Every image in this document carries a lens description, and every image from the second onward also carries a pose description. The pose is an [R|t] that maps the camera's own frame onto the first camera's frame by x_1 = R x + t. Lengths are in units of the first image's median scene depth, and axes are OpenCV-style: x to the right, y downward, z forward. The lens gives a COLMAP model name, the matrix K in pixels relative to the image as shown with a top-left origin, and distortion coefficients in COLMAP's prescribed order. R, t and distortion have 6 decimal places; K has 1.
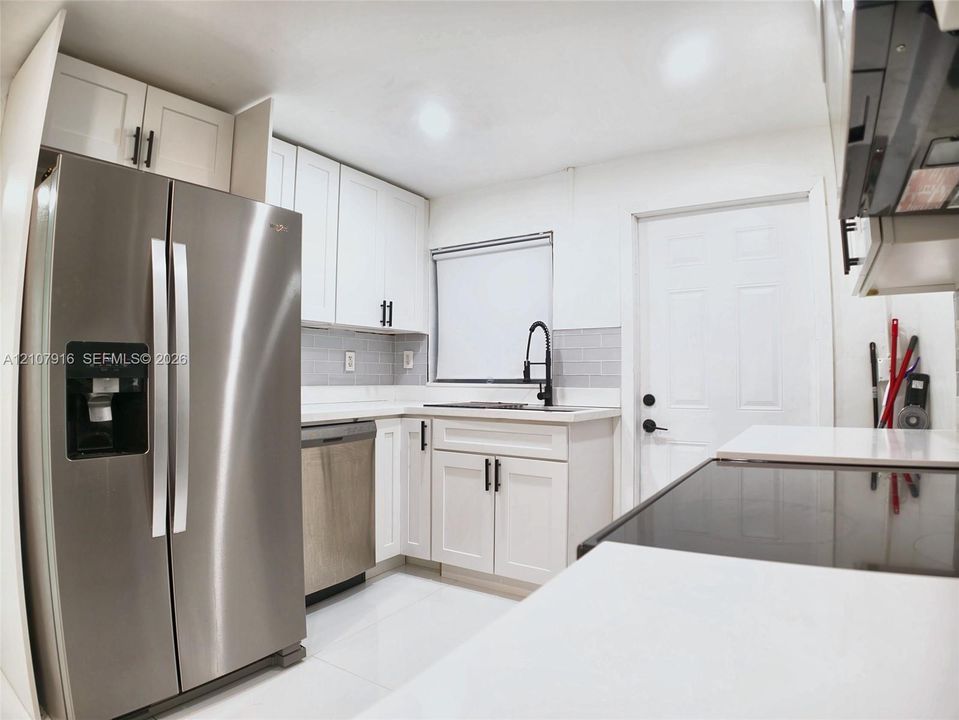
lens RADIAL K [[541.9, 0, 479.5], [0, 541.9, 360.0], [0, 0, 1]] dist [-0.123745, 0.000686]
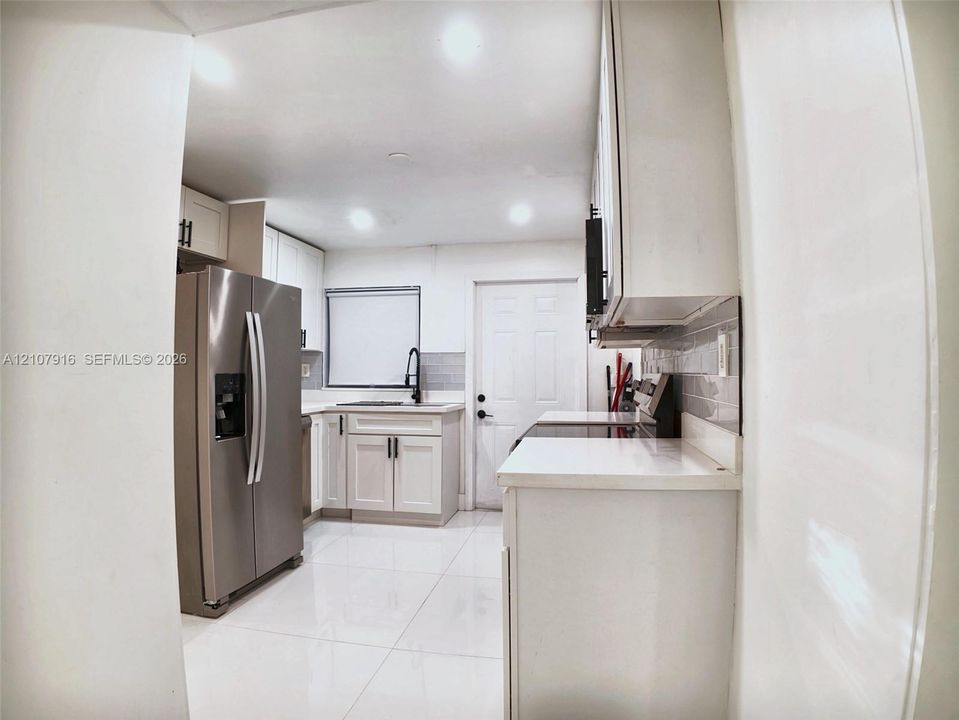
lens RADIAL K [[541.9, 0, 479.5], [0, 541.9, 360.0], [0, 0, 1]] dist [-0.123745, 0.000686]
pose [[0.925013, 0.006443, 0.379881, -0.310885], [-0.009428, 0.999938, 0.005998, -0.050077], [-0.379818, -0.009129, 0.925016, -0.502440]]
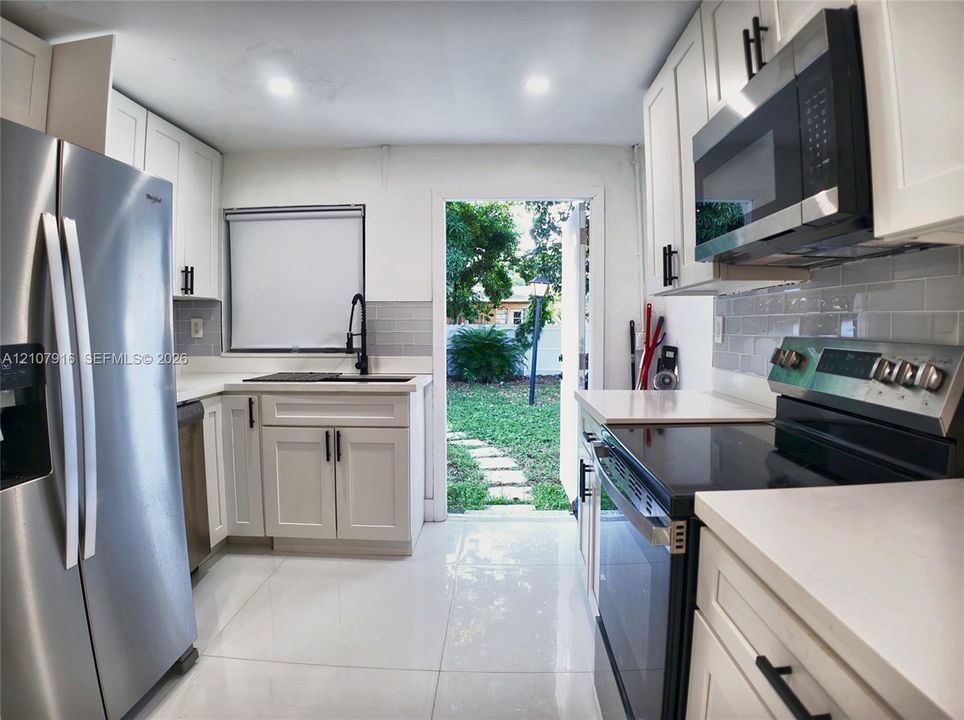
lens RADIAL K [[544.7, 0, 482.0], [0, 544.7, 360.0], [0, 0, 1]] dist [-0.123745, 0.000686]
pose [[0.855711, -0.036125, 0.516192, -0.235772], [-0.012876, 0.995765, 0.091031, -0.044787], [-0.517295, -0.084543, 0.851621, -0.015521]]
